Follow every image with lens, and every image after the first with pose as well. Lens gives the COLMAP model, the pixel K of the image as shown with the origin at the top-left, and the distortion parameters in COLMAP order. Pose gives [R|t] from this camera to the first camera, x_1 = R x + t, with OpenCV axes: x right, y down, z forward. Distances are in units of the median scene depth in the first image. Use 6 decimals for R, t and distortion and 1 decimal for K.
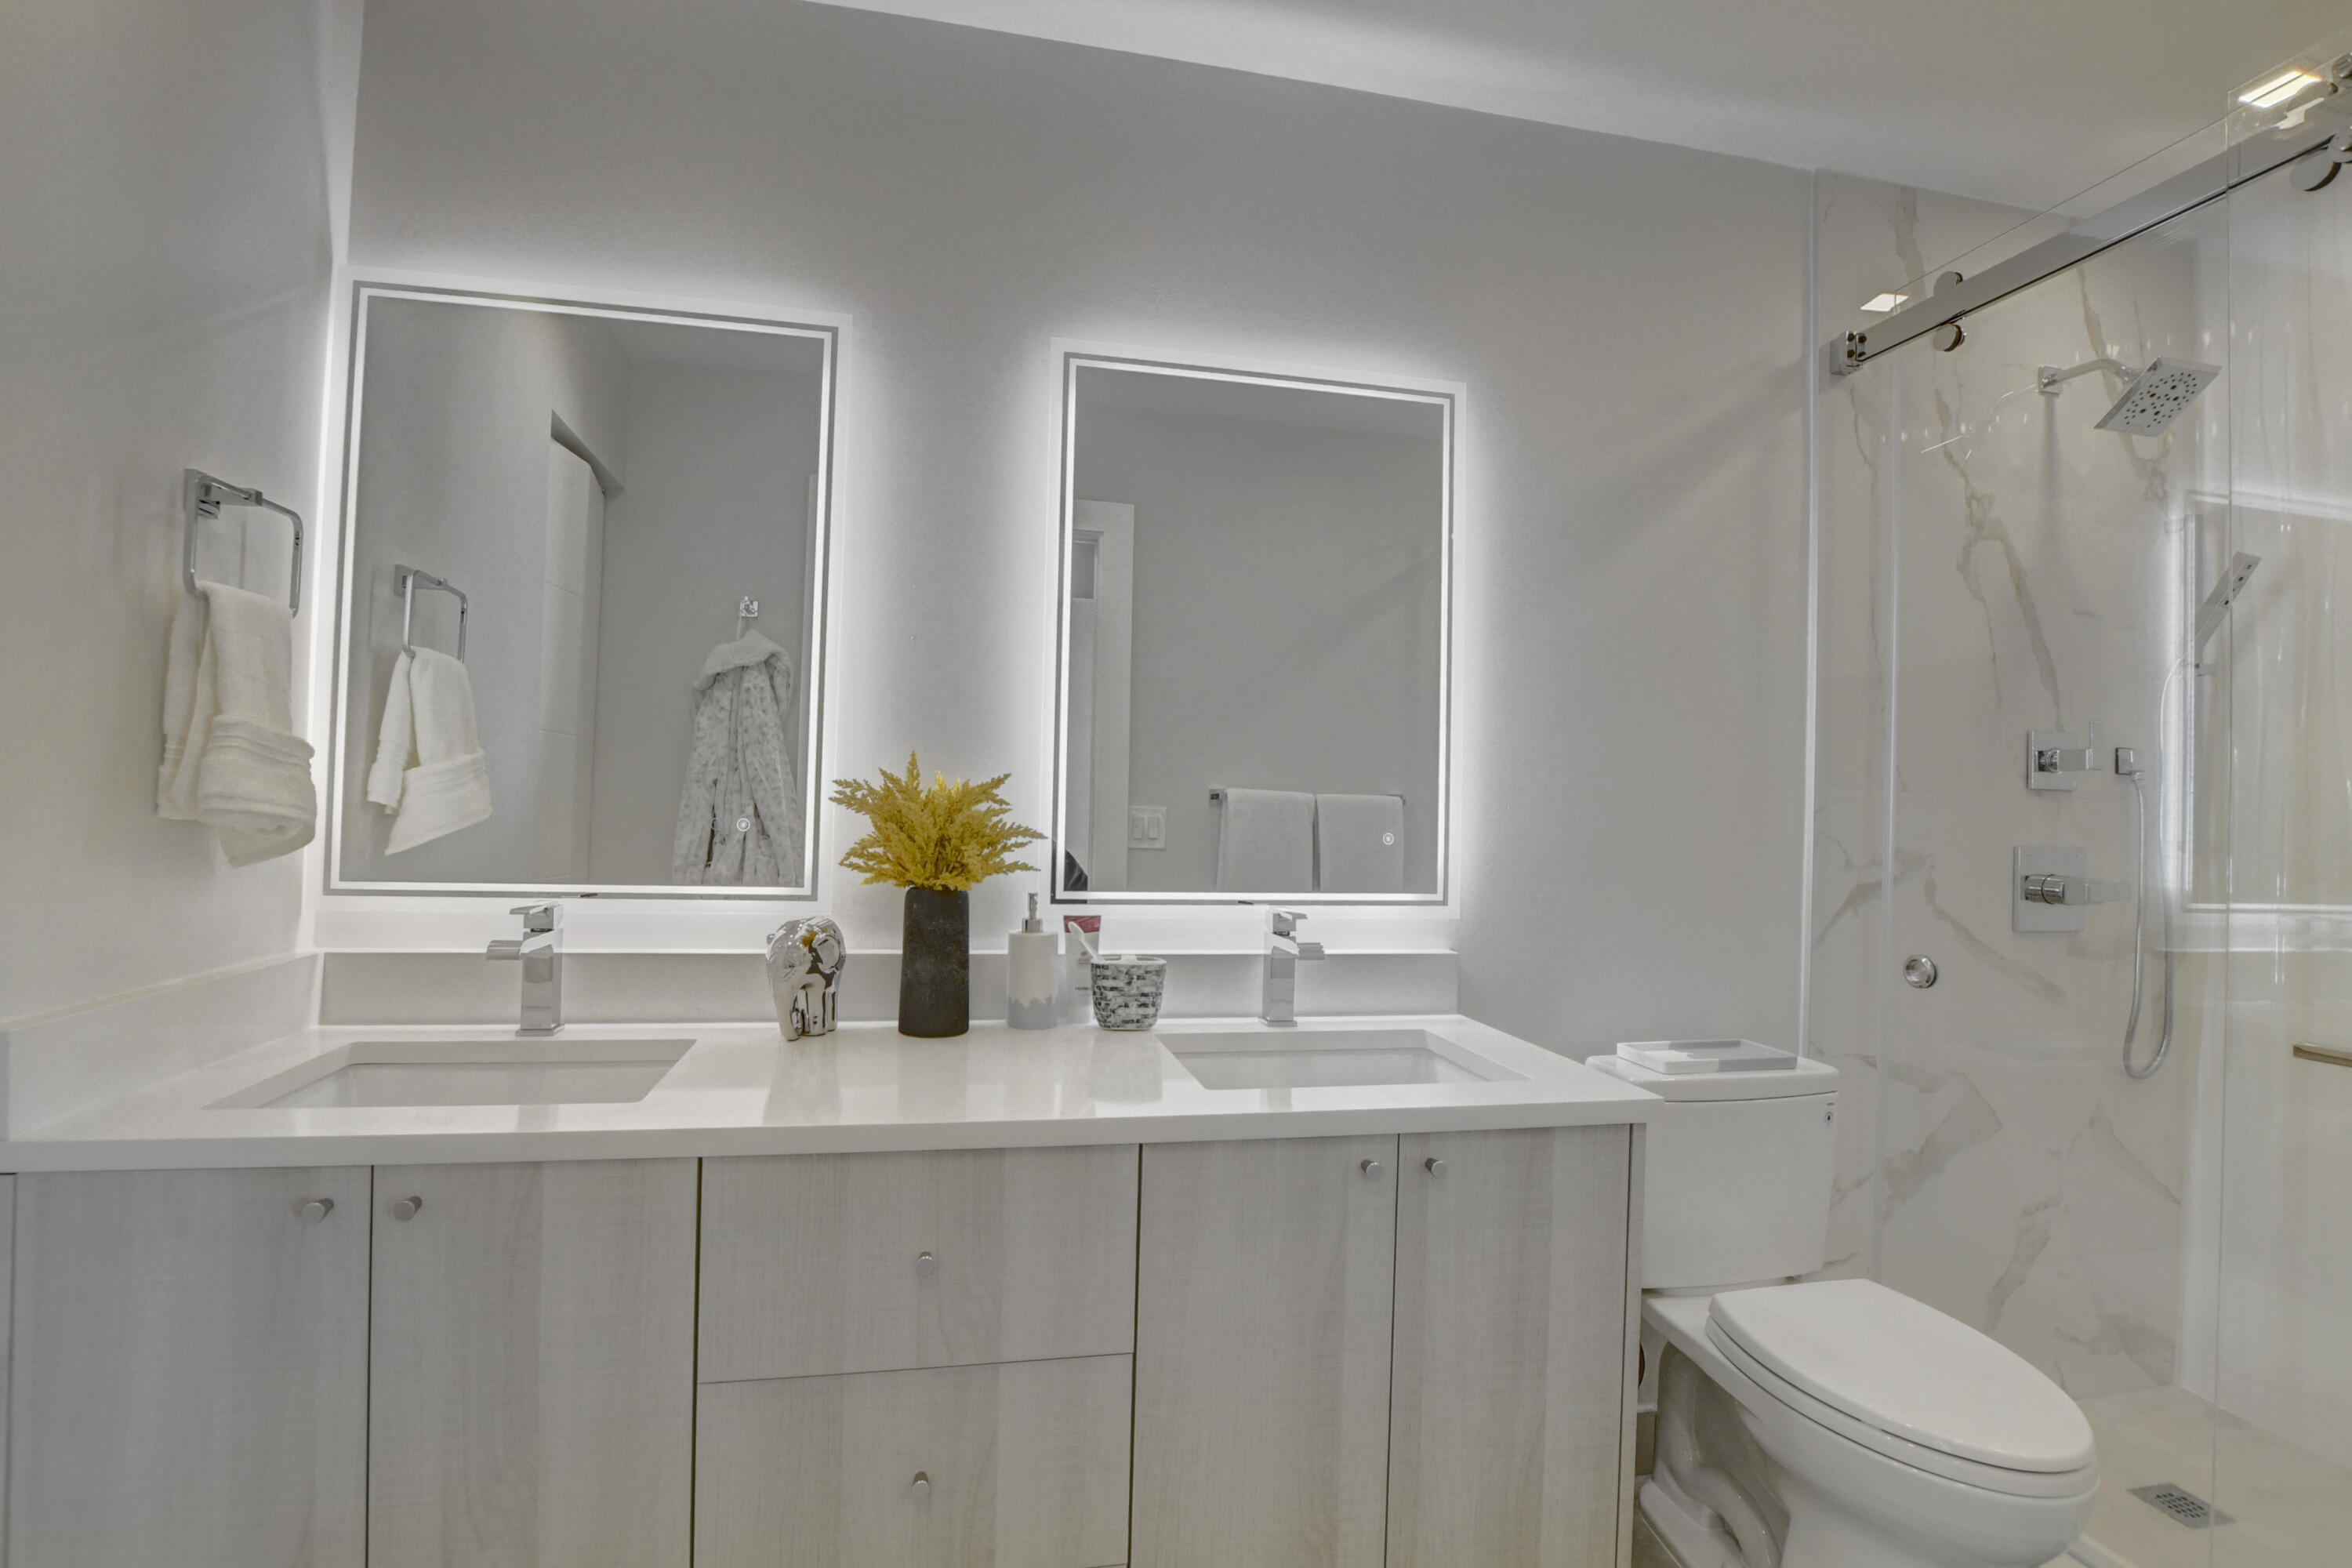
lens RADIAL K [[1122.0, 0, 1176.0], [0, 1122.0, 784.0], [0, 0, 1]] dist [-0.000904, 0.001035]
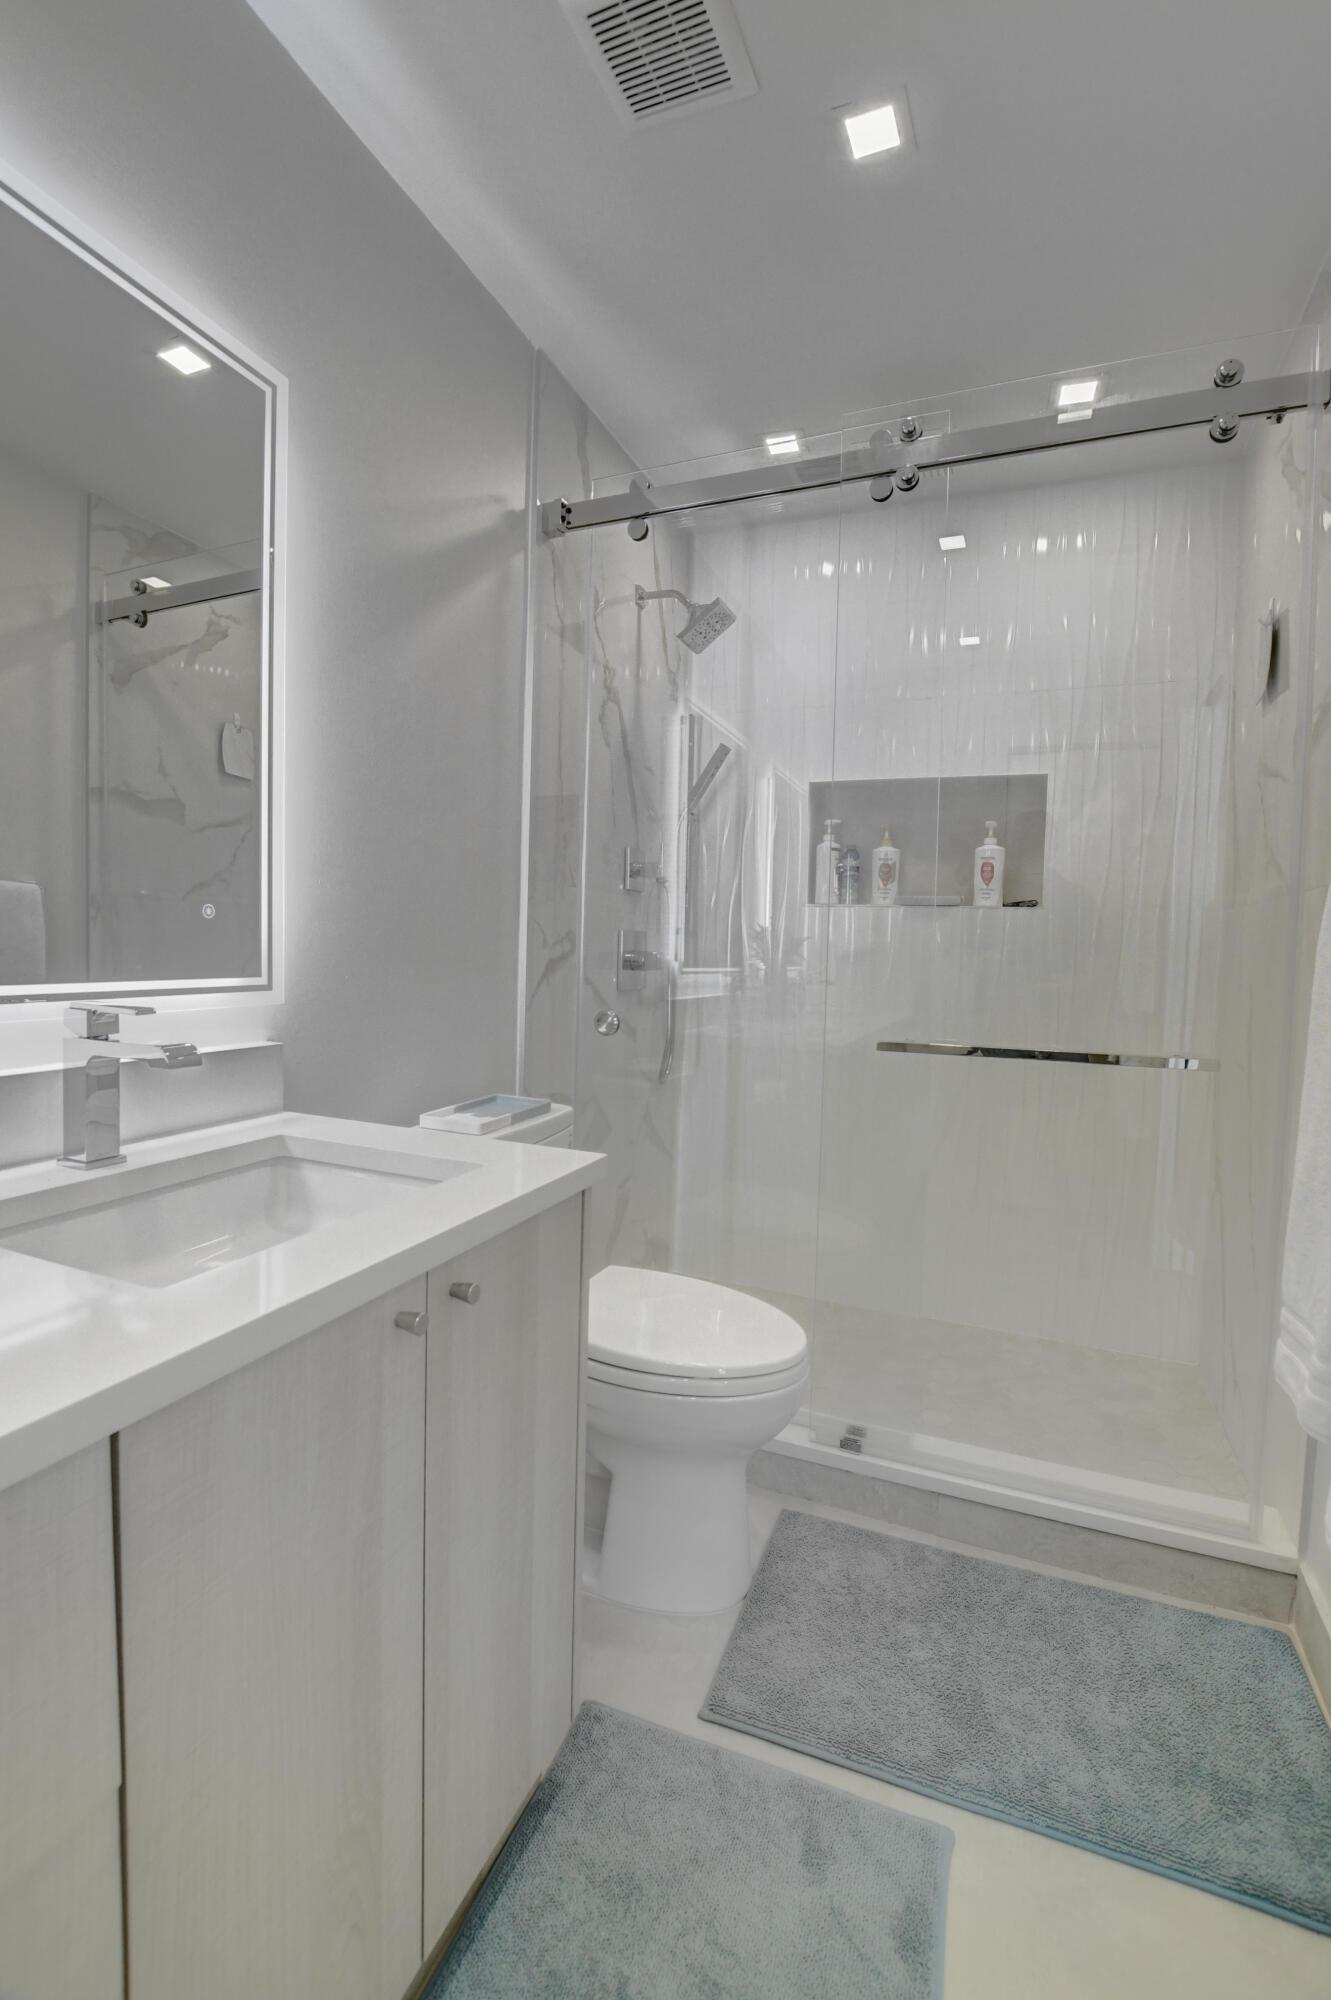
lens RADIAL K [[882.0, 0, 654.8], [0, 882.0, 992.9], [0, 0, 1]] dist [-0.033944, 0.000710]
pose [[0.581564, -0.049729, 0.811979, -0.127219], [-0.037051, 0.995475, 0.087504, 0.037069], [-0.812657, -0.080974, 0.577090, 0.339847]]
